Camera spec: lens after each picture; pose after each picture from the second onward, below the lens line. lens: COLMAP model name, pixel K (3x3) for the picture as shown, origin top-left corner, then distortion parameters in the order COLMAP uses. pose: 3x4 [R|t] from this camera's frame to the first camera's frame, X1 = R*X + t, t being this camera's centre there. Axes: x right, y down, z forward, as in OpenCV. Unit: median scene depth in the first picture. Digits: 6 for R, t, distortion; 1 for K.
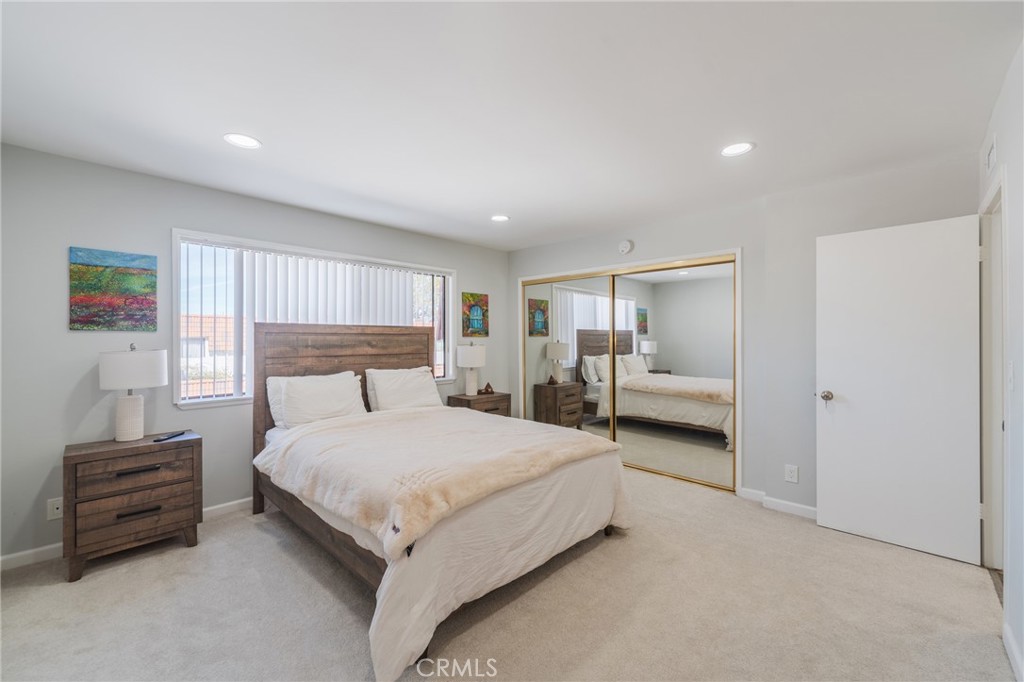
lens RADIAL K [[413.4, 0, 510.6], [0, 413.4, 338.3], [0, 0, 1]] dist [-0.000787, -0.000202]
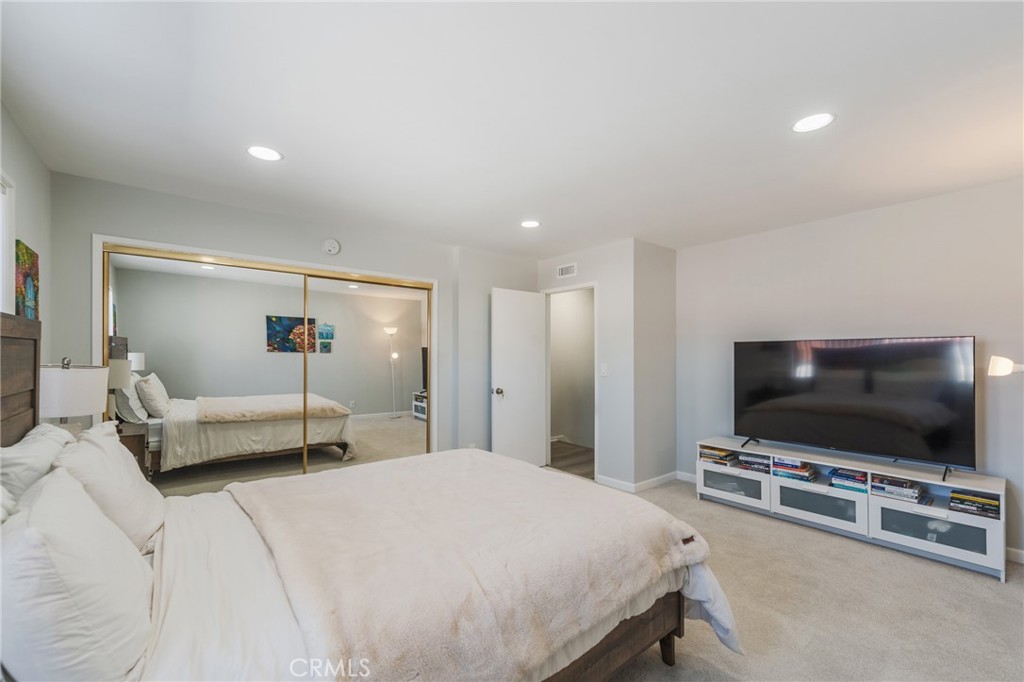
lens RADIAL K [[426.1, 0, 512.0], [0, 426.1, 355.0], [0, 0, 1]] dist [-0.000744, -0.000114]
pose [[0.134249, 0.002224, 0.990945, -0.546473], [-0.001859, 0.999996, -0.001992, 0.005564], [-0.990946, -0.001575, 0.134253, 0.515788]]
